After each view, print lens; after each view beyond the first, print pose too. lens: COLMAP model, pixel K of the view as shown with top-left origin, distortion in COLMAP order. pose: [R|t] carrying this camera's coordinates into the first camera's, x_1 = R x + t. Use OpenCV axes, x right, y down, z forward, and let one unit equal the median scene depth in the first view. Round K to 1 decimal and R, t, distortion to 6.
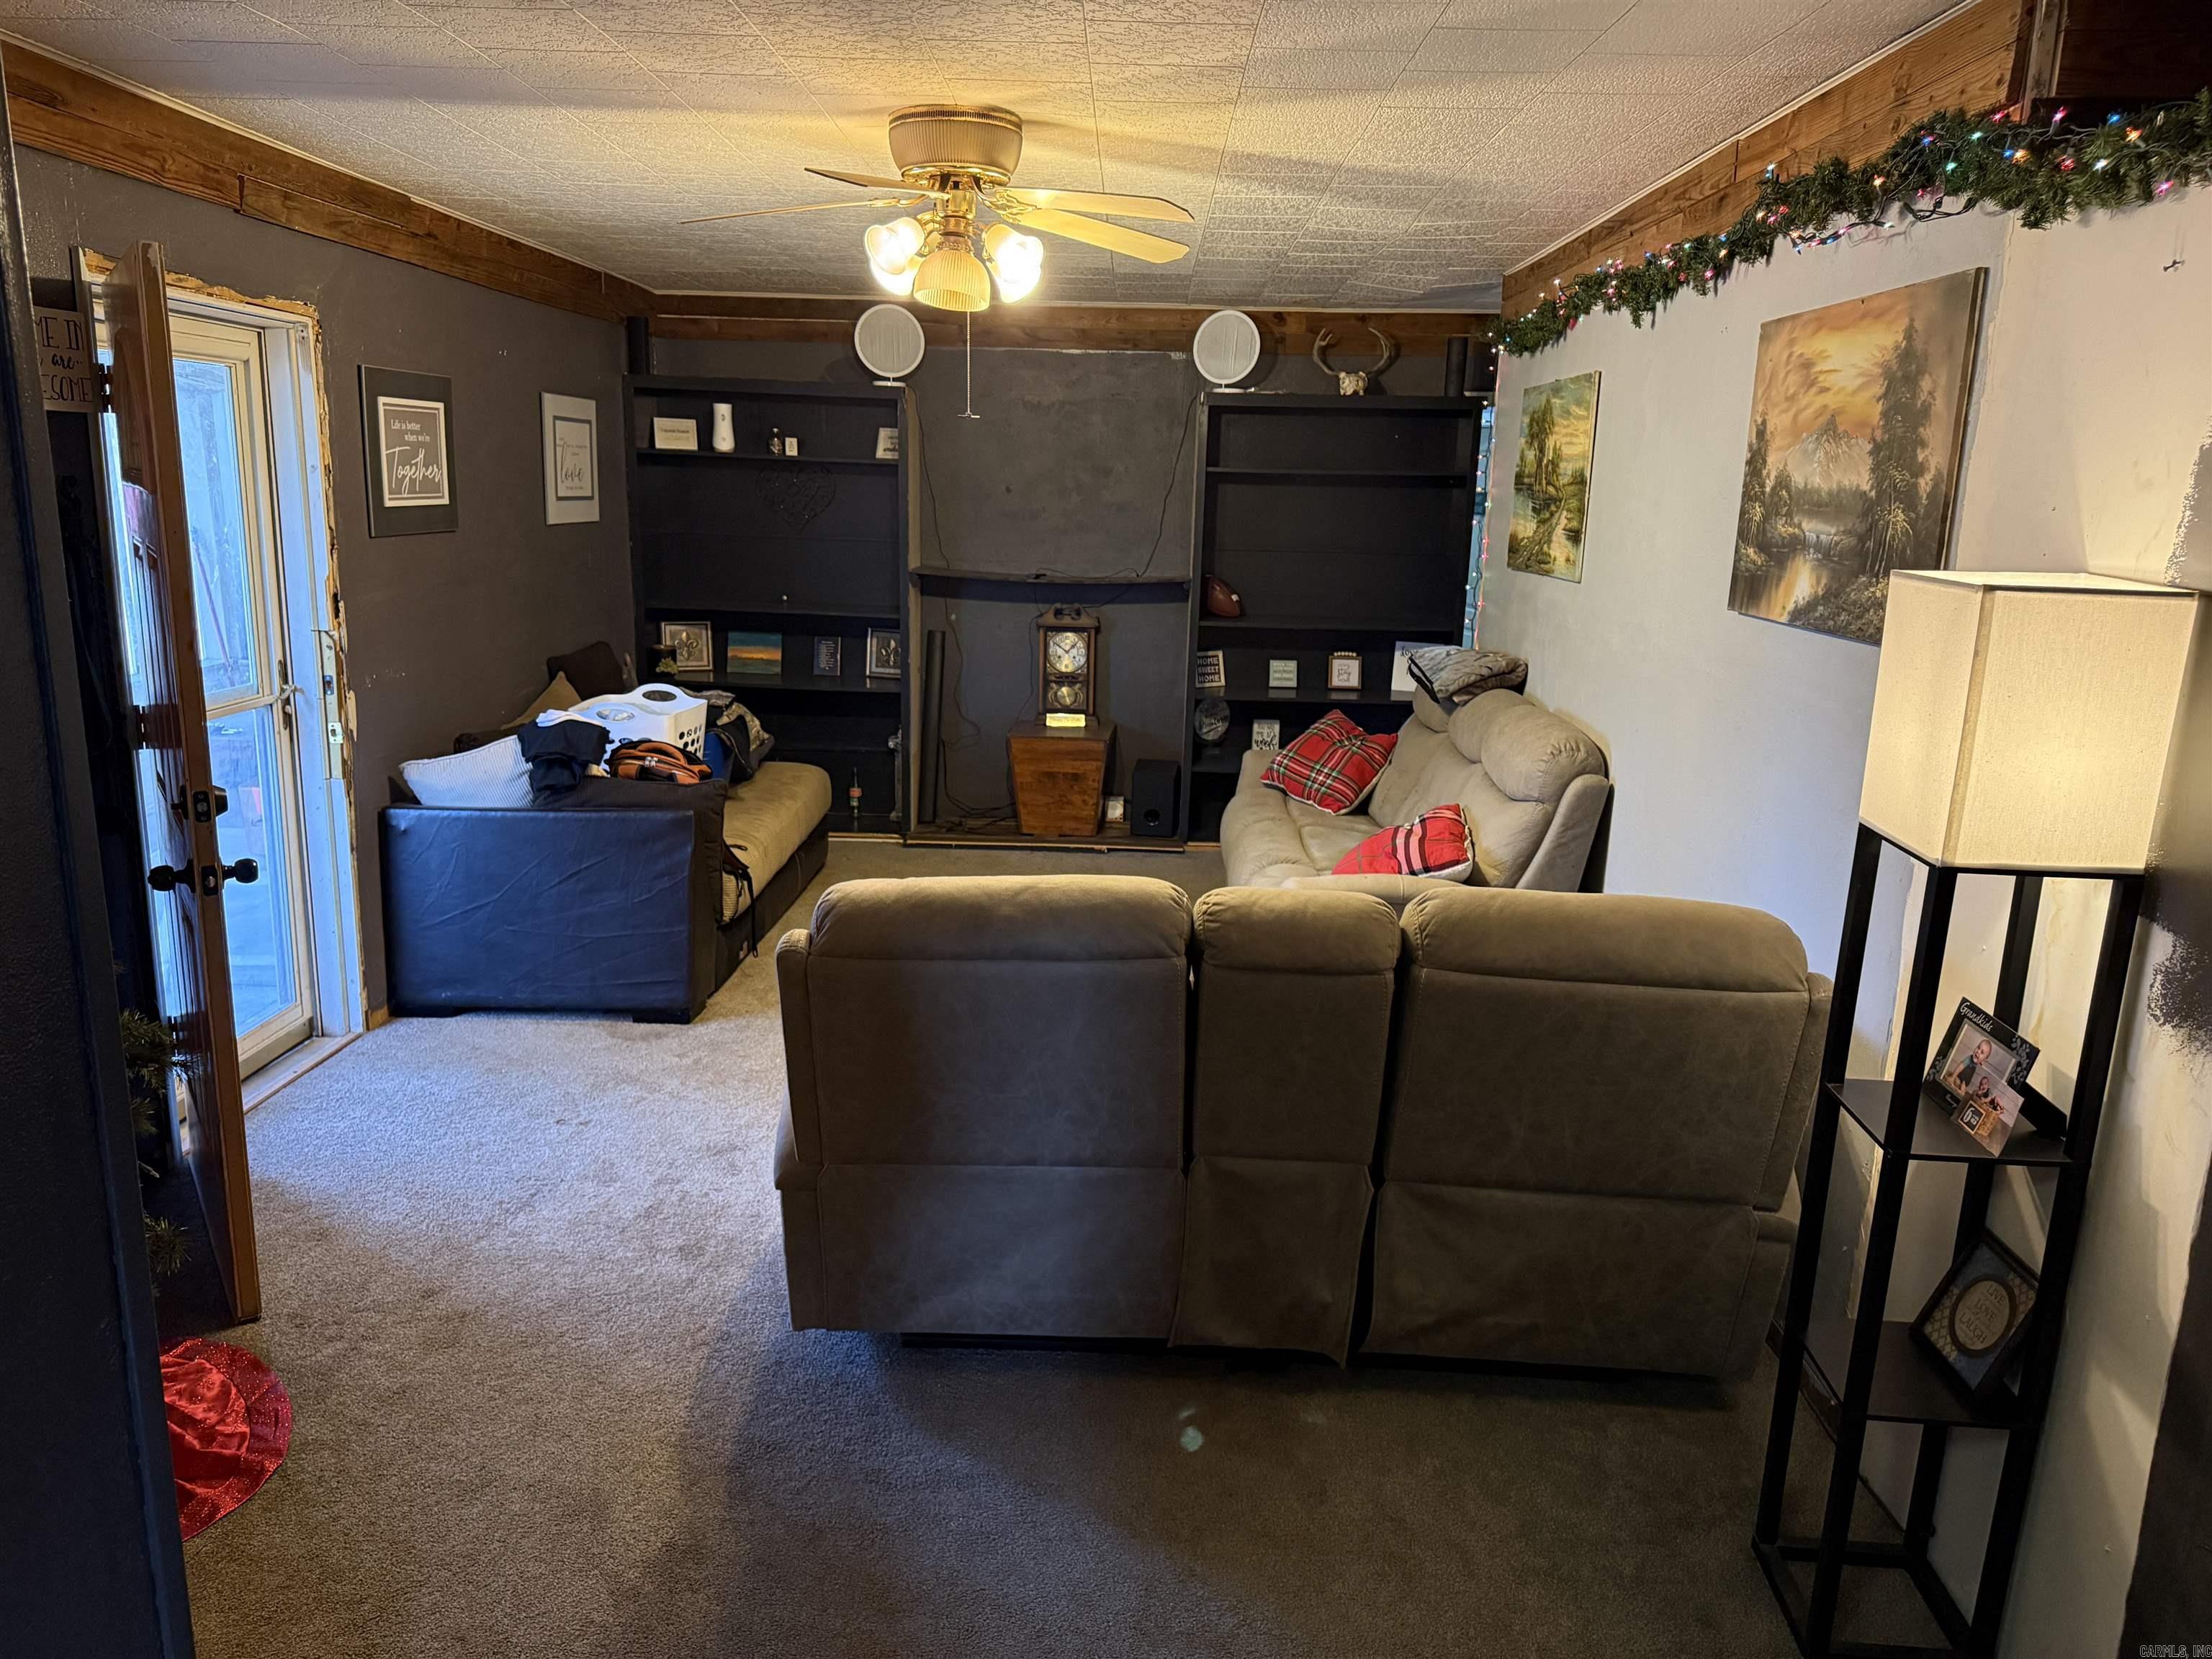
lens RADIAL K [[1531.2, 0, 1096.8], [0, 1531.2, 824.2], [0, 0, 1]] dist [0.133357, -0.177203]
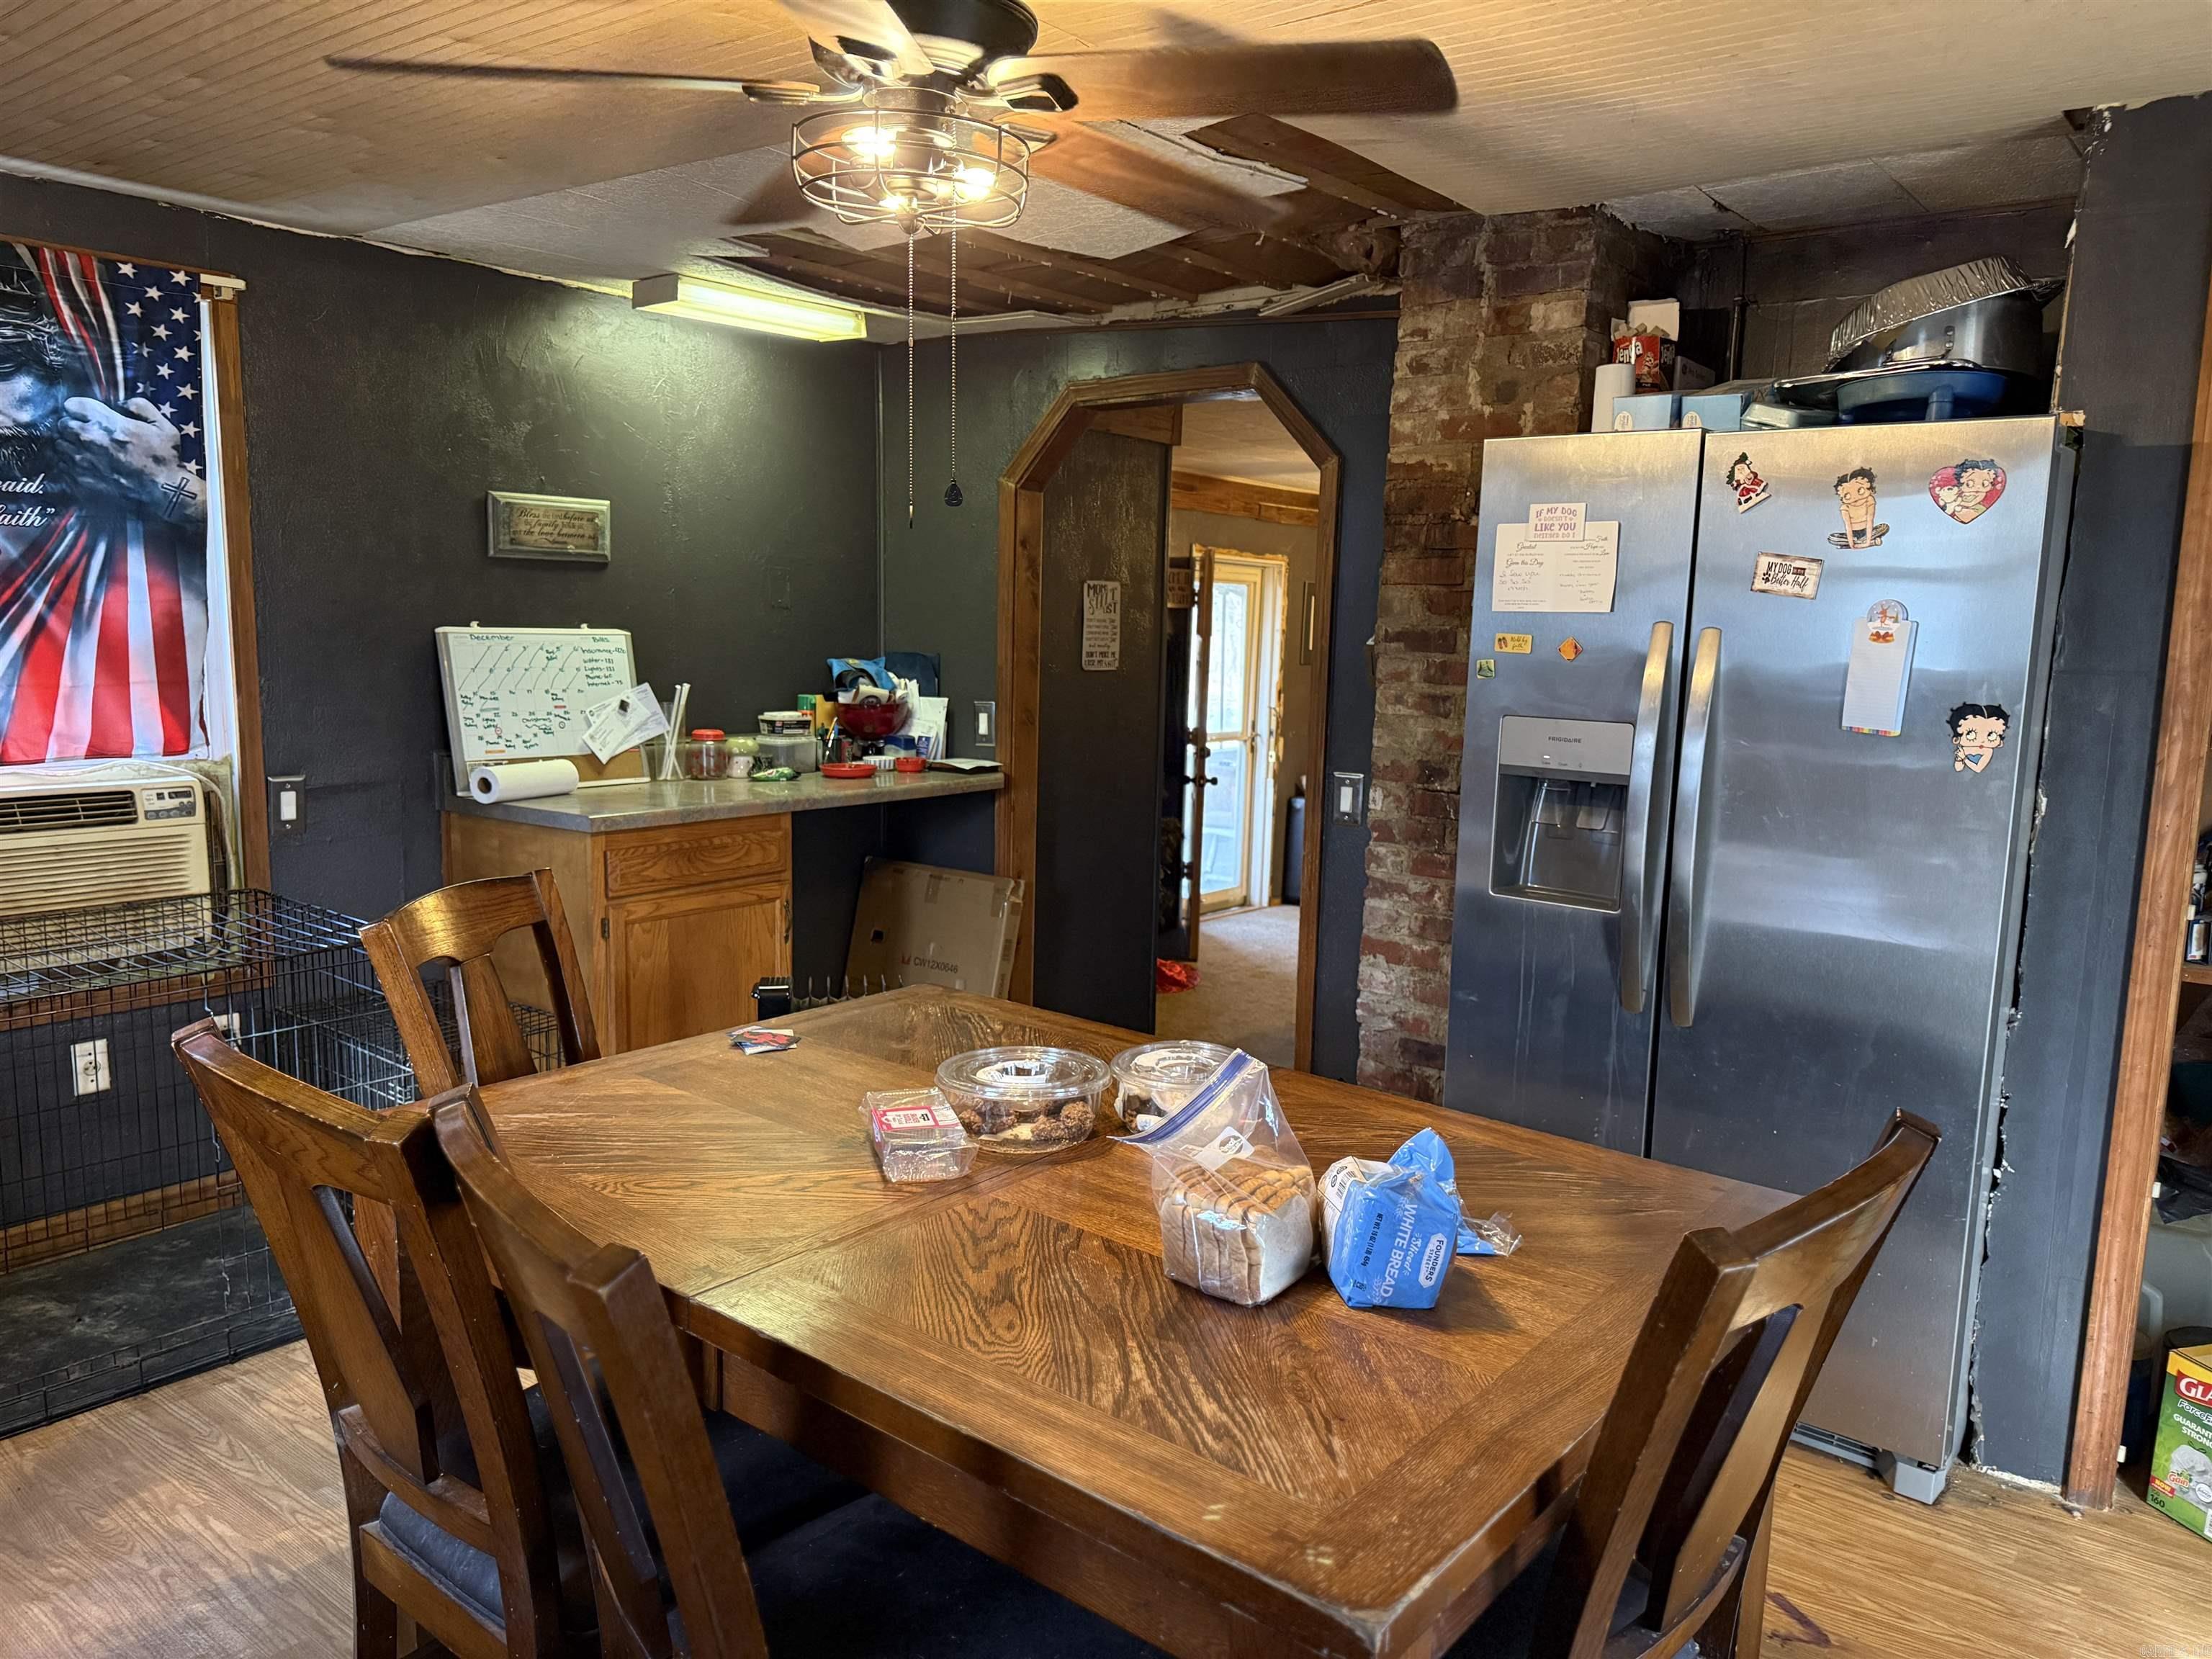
lens RADIAL K [[1531.2, 0, 1096.8], [0, 1531.2, 824.2], [0, 0, 1]] dist [0.133357, -0.177203]
pose [[0.804964, 0.073588, -0.588742, 0.577070], [-0.132406, 0.989535, -0.057351, 0.193738], [0.578361, 0.124118, 0.806284, -0.829128]]
